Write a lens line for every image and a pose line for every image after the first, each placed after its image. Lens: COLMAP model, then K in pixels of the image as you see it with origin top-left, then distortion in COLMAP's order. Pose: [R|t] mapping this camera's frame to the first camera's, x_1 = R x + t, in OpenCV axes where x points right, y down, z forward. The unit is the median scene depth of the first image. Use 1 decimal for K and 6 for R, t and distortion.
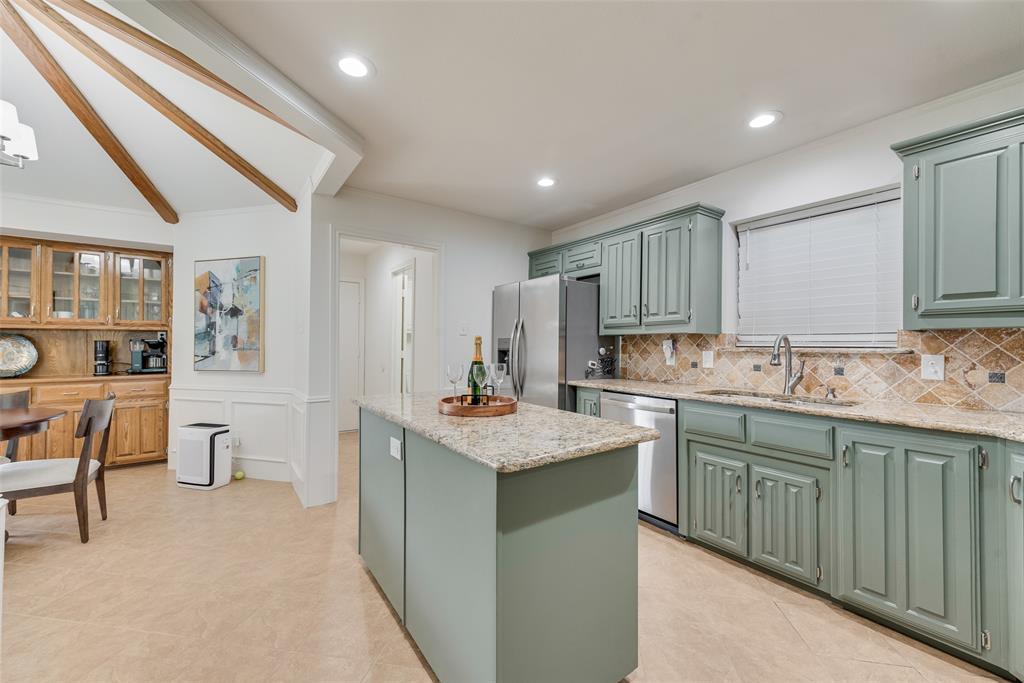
lens RADIAL K [[400.6, 0, 506.3], [0, 400.6, 342.0], [0, 0, 1]] dist [0.011710, -0.002619]
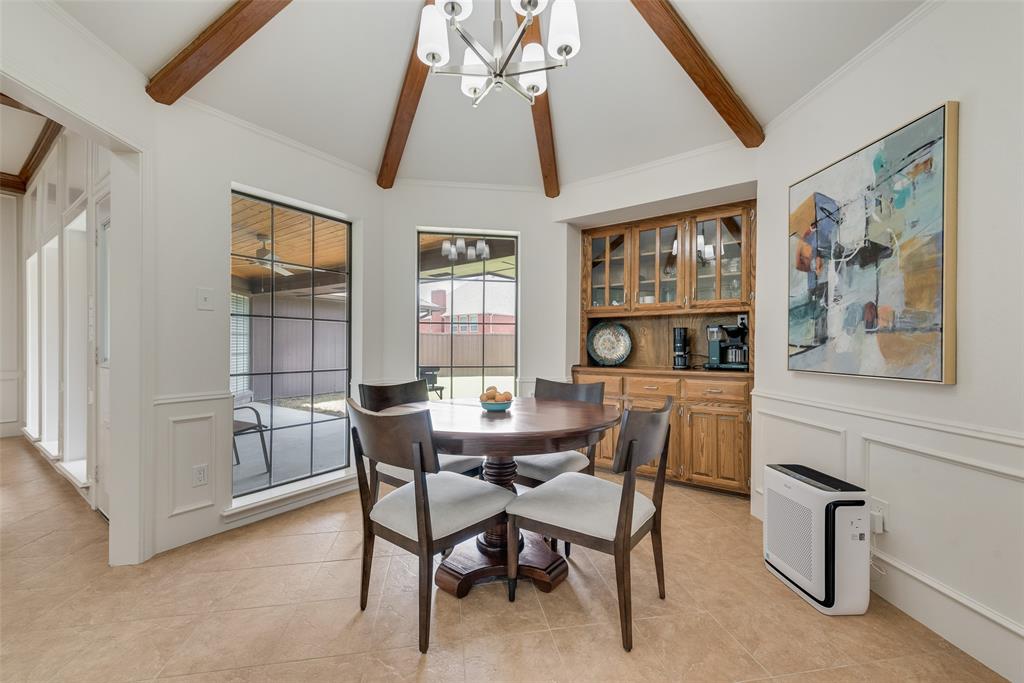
lens RADIAL K [[400.6, 0, 514.5], [0, 400.6, 345.1], [0, 0, 1]] dist [0.011710, -0.002619]
pose [[0.334701, 0.001079, -0.942324, -0.347559], [0.003993, 0.999989, 0.002563, 0.030666], [0.942316, -0.004621, 0.334692, 0.417163]]
